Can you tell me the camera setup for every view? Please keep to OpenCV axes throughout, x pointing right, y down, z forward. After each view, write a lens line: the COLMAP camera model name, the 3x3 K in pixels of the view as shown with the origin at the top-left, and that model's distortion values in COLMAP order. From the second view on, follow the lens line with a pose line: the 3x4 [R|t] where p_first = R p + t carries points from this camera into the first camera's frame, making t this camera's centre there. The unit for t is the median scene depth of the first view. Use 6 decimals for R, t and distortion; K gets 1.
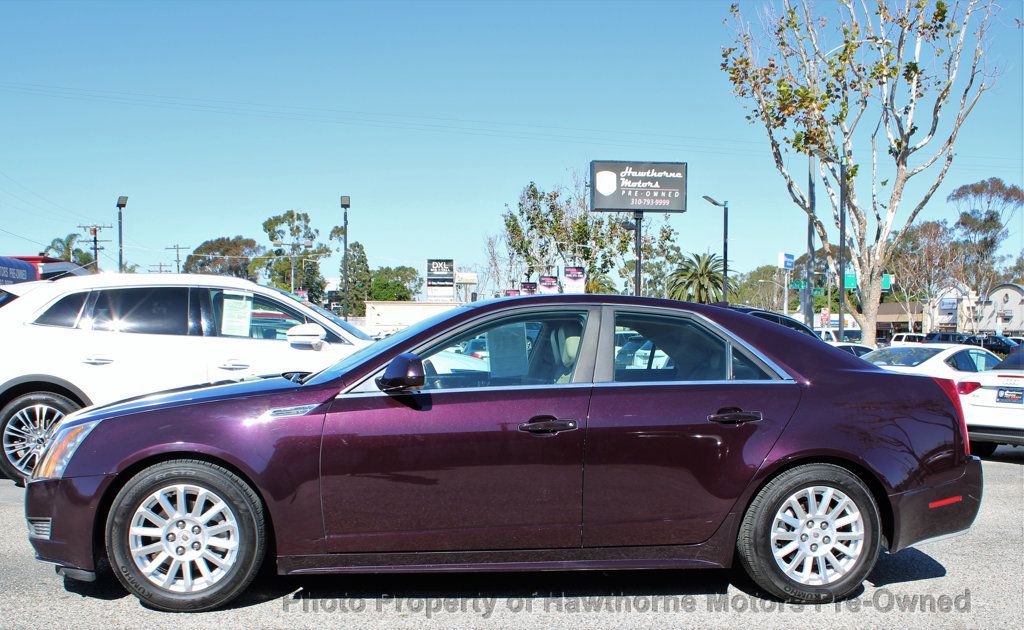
lens RADIAL K [[1285.5, 0, 505.3], [0, 1285.5, 318.2], [0, 0, 1]] dist [-0.053831, 0.000000]
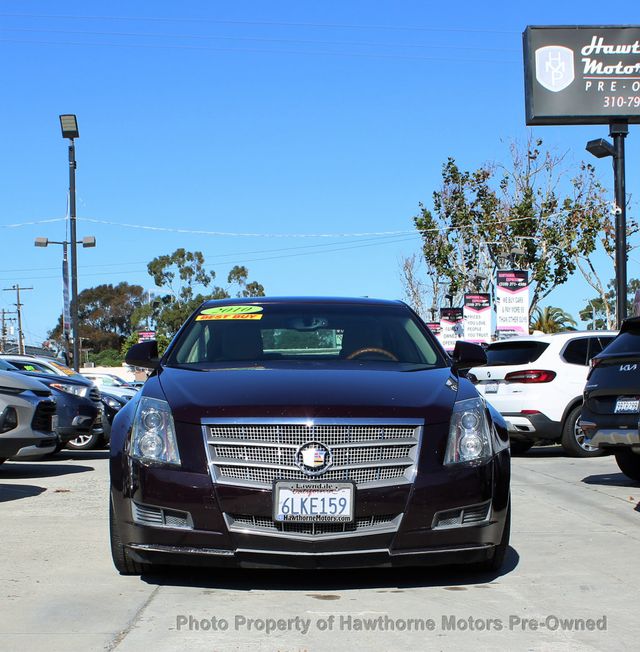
lens RADIAL K [[1265.9, 0, 323.3], [0, 1265.9, 330.0], [0, 0, 1]] dist [-0.162920, 0.000000]
pose [[0.993298, -0.021995, -0.113467, 0.020248], [0.016699, 0.998736, -0.047413, 0.011170], [0.114367, 0.045201, 0.992410, 0.244756]]
